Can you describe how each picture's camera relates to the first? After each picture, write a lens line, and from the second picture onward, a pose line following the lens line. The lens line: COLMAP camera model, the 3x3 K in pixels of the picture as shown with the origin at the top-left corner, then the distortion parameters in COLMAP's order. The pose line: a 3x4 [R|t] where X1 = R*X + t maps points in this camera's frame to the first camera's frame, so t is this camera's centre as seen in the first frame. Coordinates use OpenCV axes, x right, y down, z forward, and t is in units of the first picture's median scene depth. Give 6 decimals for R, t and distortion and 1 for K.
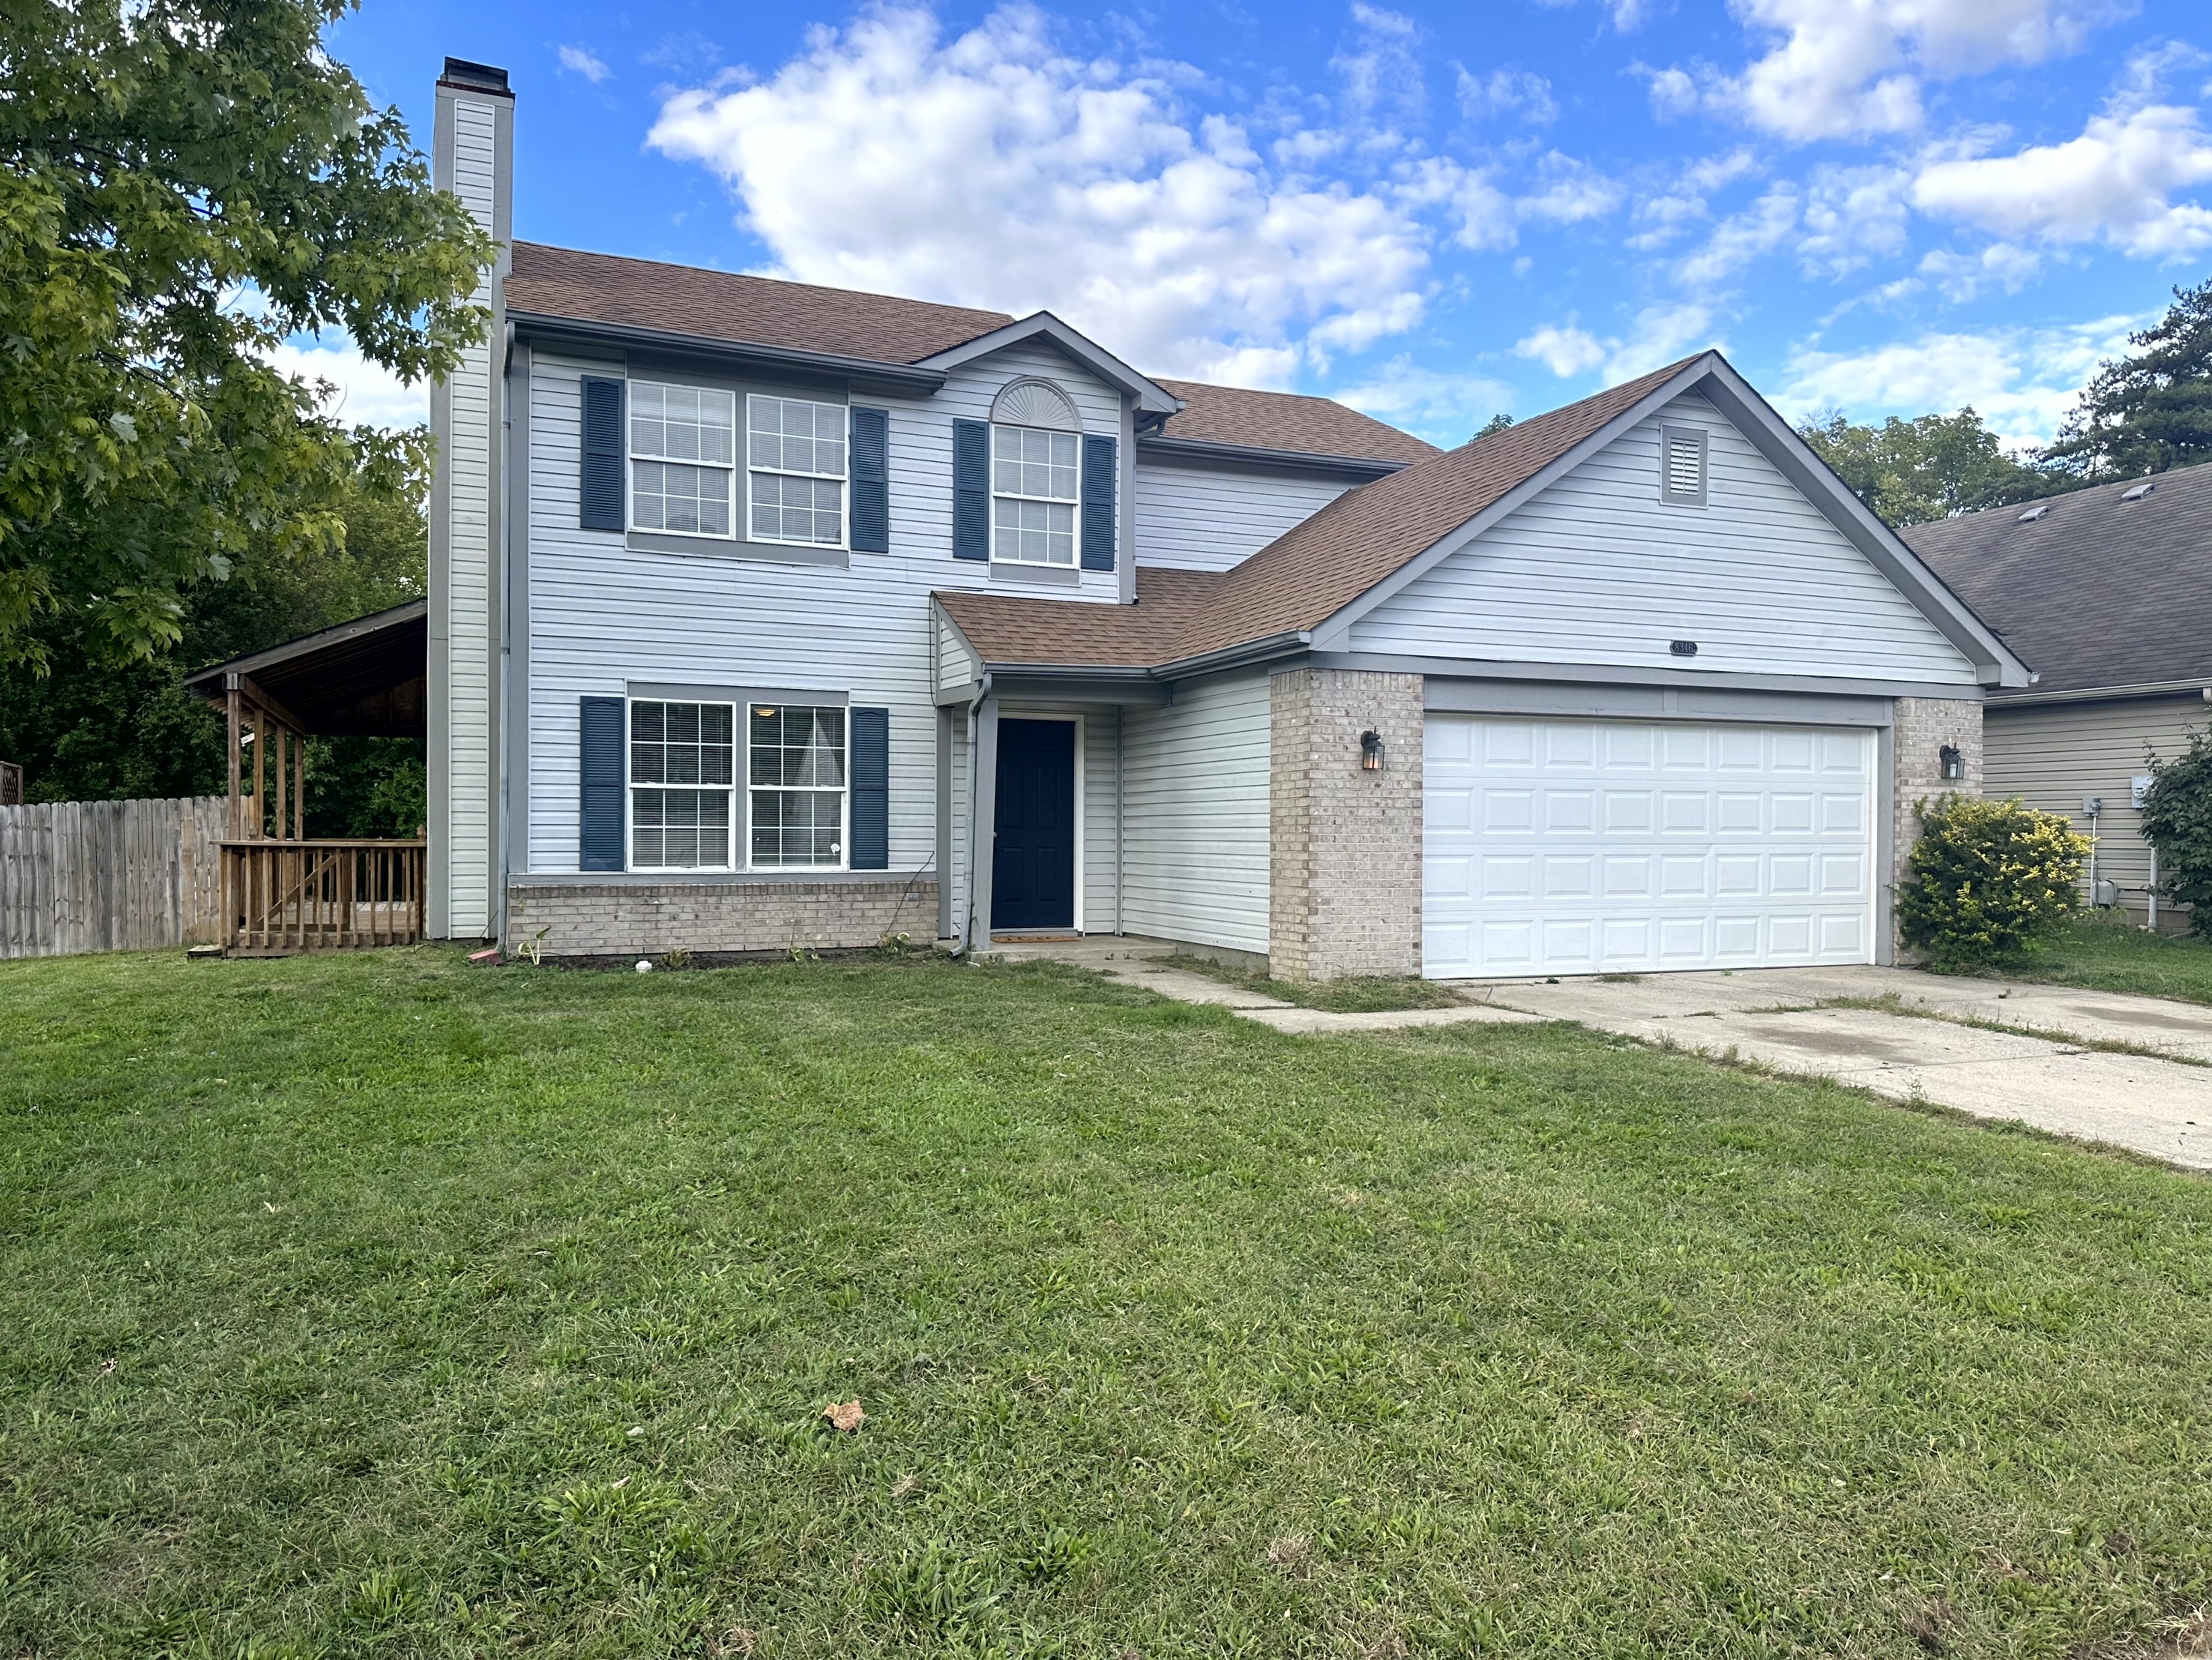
lens RADIAL K [[1566.1, 0, 1104.5], [0, 1566.1, 832.3], [0, 0, 1]] dist [0.006771, -0.007411]
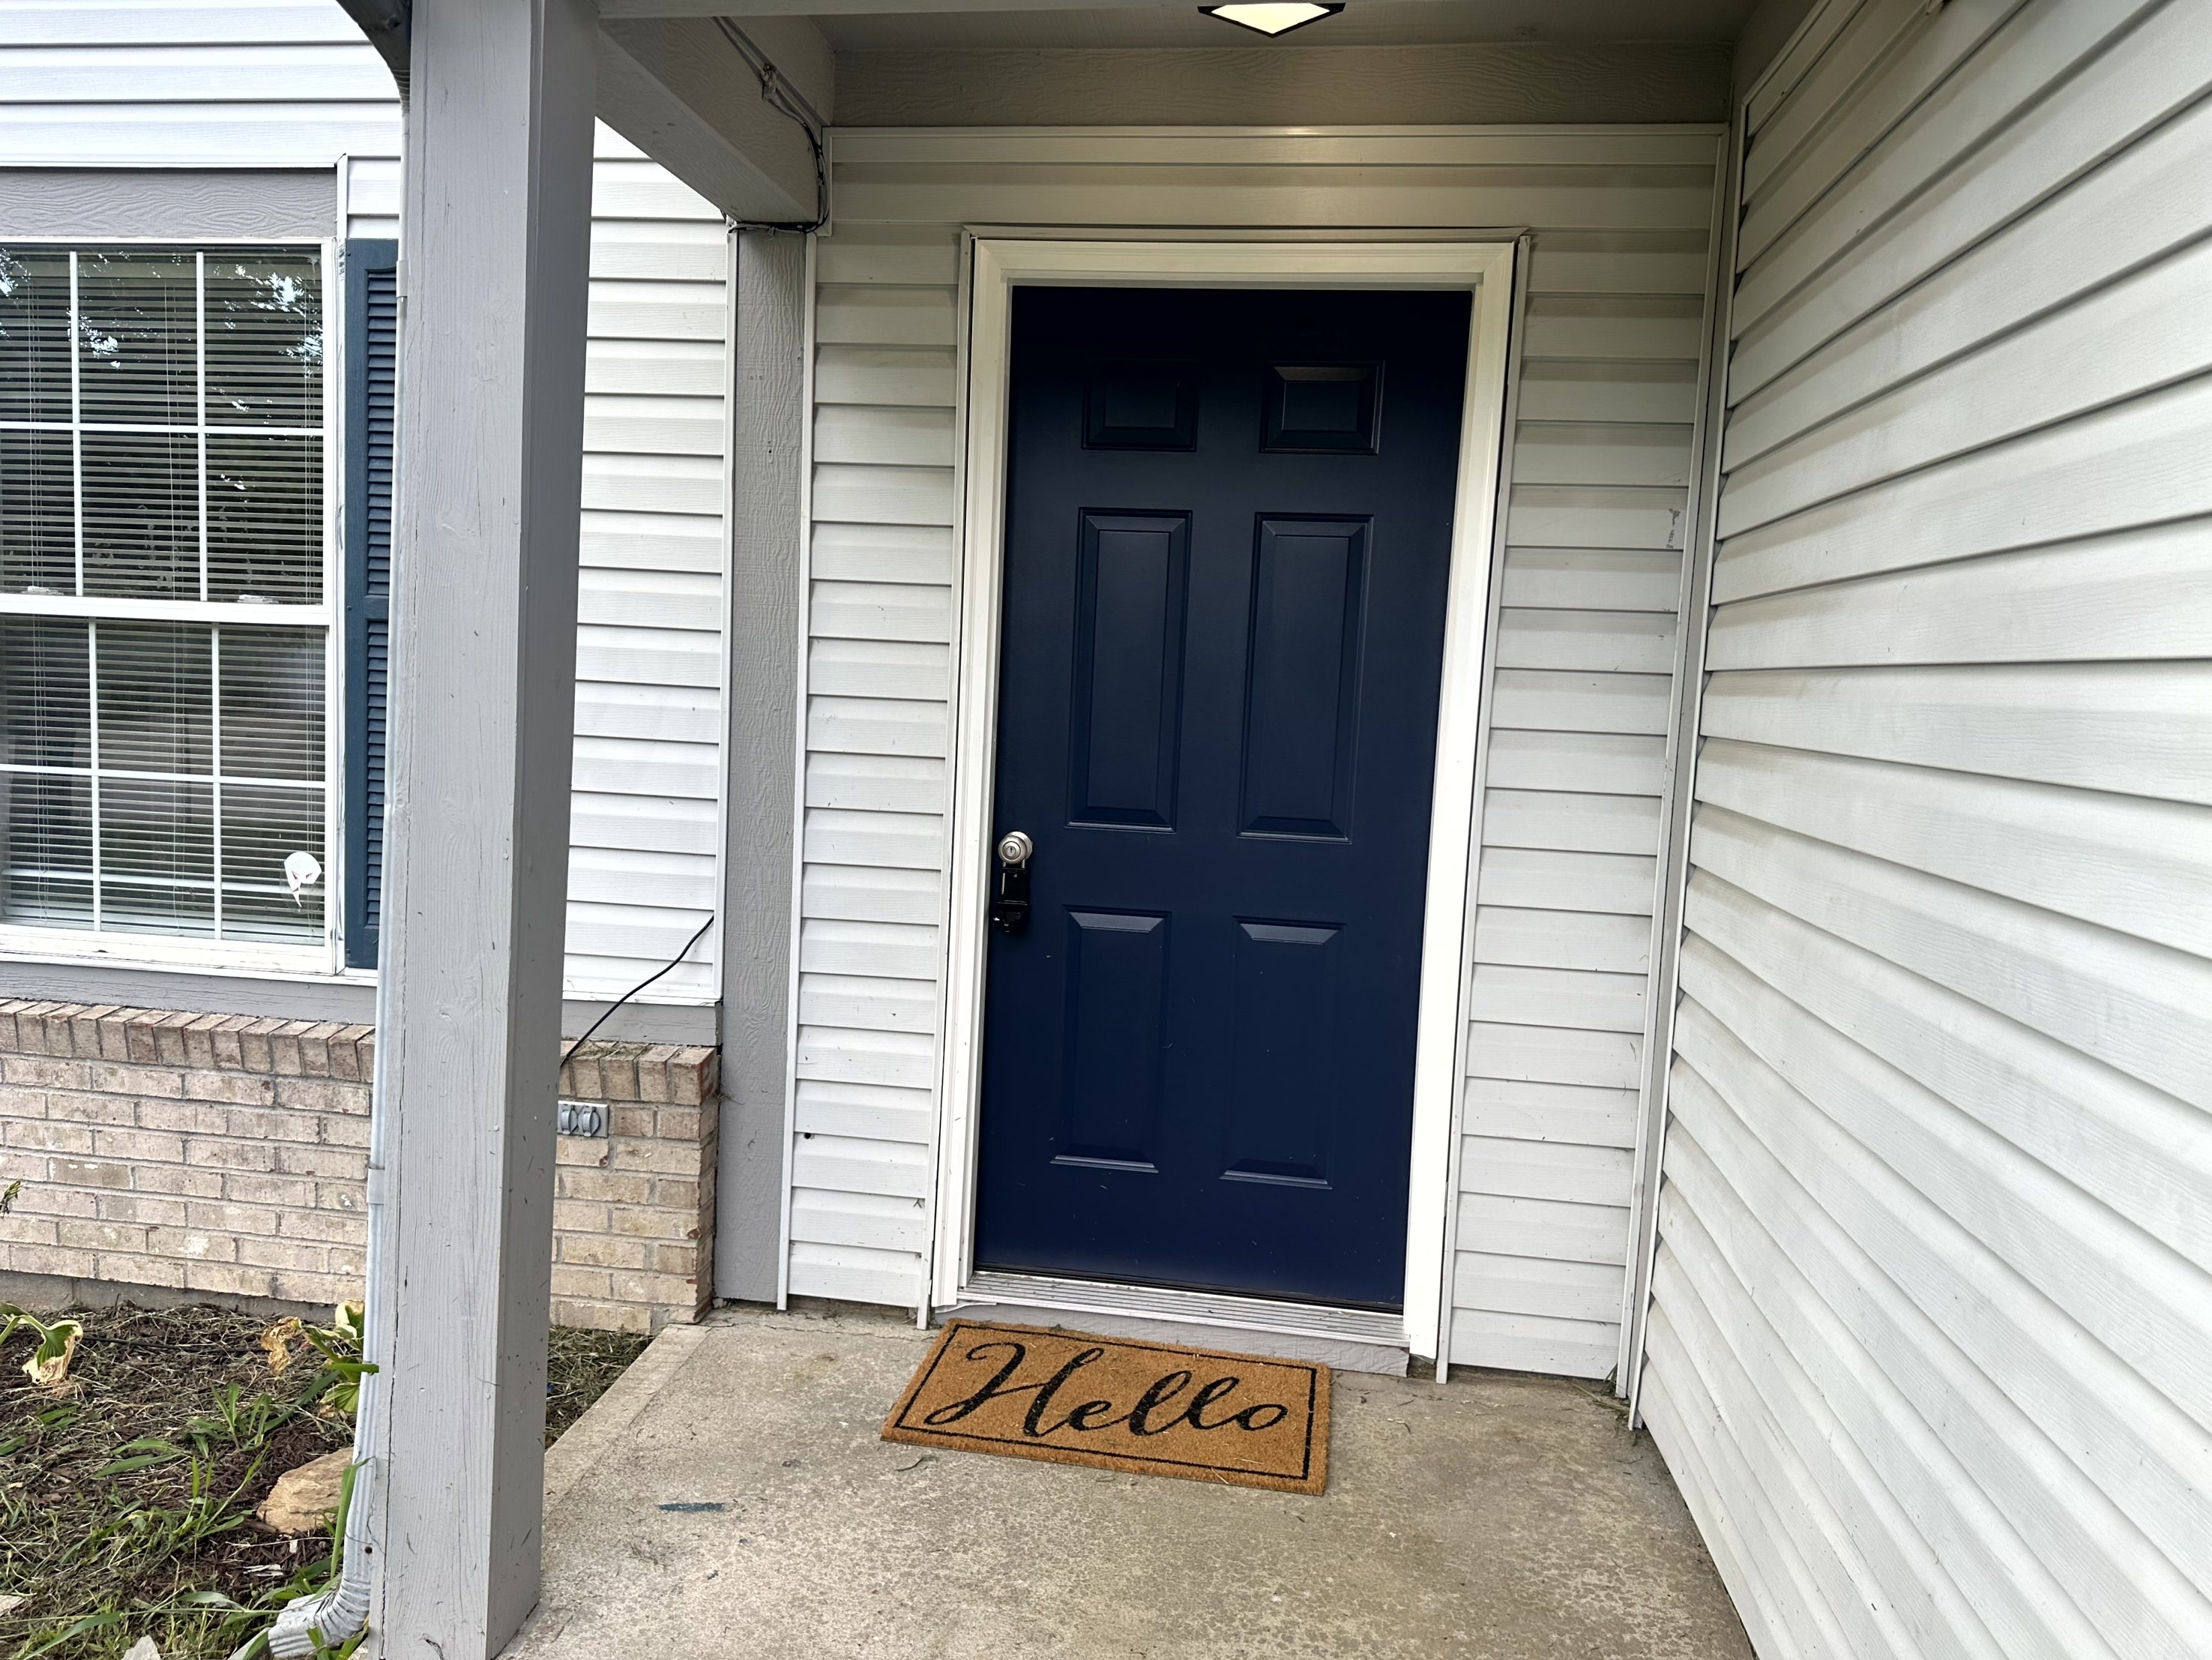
lens RADIAL K [[1566.1, 0, 1105.0], [0, 1566.1, 833.6], [0, 0, 1]] dist [0.006771, -0.007411]
pose [[0.863022, 0.079543, -0.498865, 0.047436], [-0.039311, 0.995106, 0.090660, -0.021210], [0.503634, -0.058631, 0.861925, 0.859483]]
